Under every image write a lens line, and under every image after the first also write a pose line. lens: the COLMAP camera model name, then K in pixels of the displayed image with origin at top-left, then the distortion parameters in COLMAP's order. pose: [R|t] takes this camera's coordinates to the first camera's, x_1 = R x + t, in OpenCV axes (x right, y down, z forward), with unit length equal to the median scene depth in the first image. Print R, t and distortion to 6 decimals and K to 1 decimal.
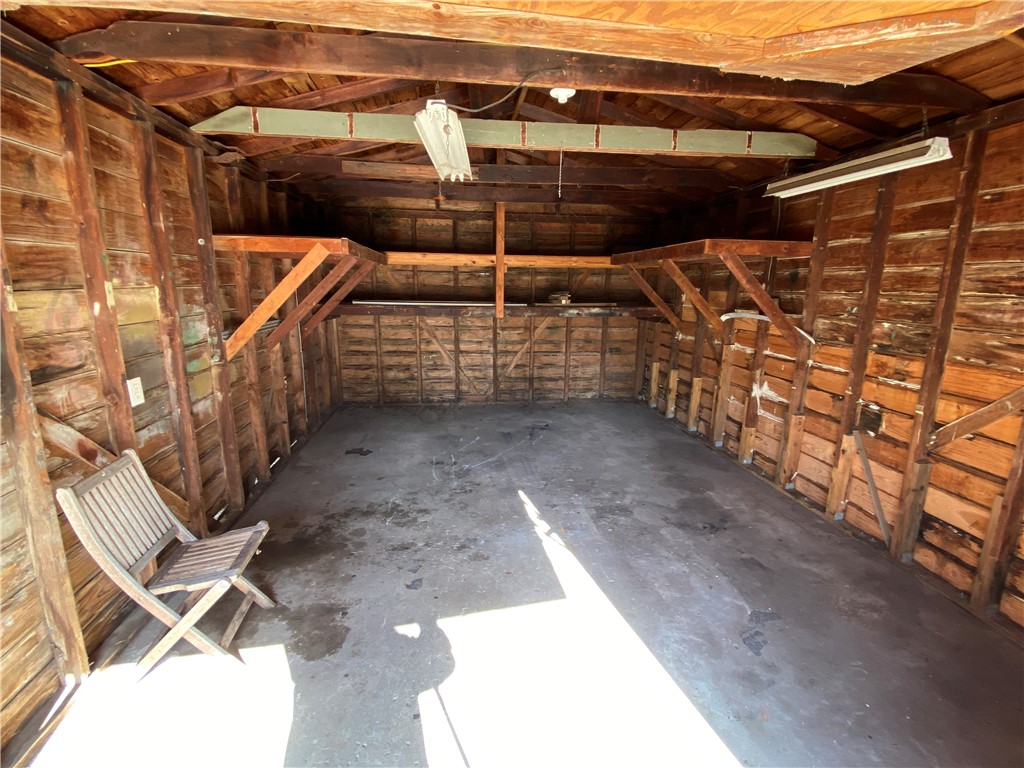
lens RADIAL K [[451.2, 0, 512.0], [0, 451.2, 384.0], [0, 0, 1]] dist [0.000748, 0.000151]
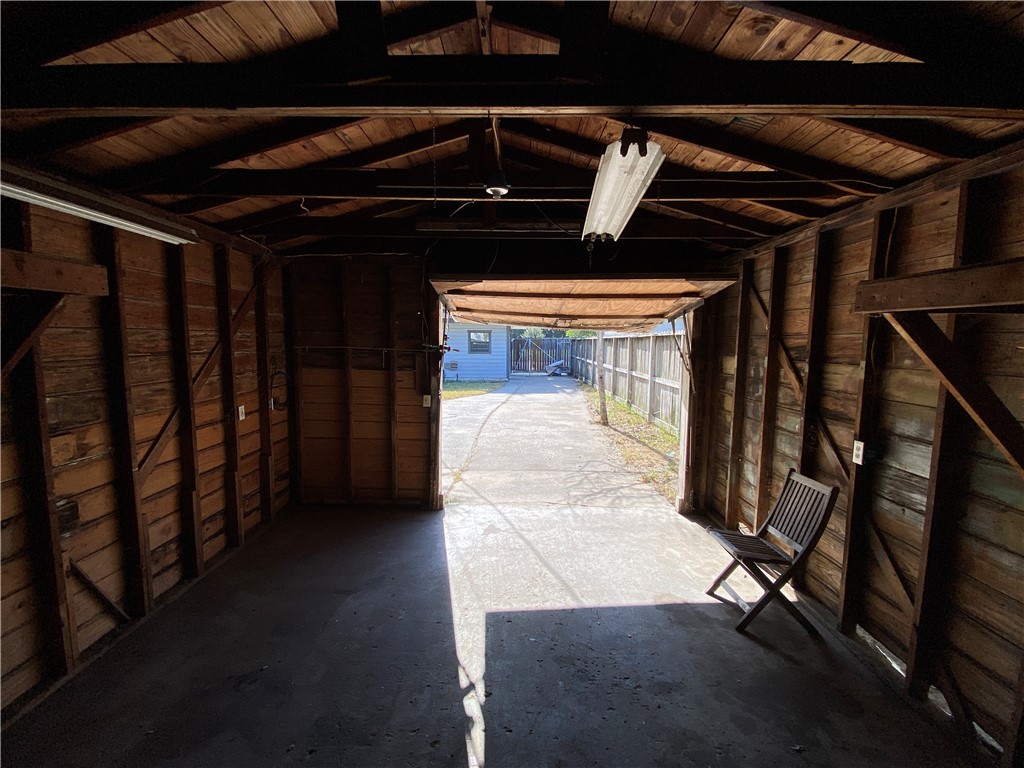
lens RADIAL K [[451.2, 0, 512.0], [0, 451.2, 384.0], [0, 0, 1]] dist [0.000748, 0.000151]
pose [[-0.989646, -0.033863, 0.139479, -0.088441], [0.012588, 0.947548, 0.319365, -0.453663], [-0.142978, 0.317813, -0.937311, 1.838700]]
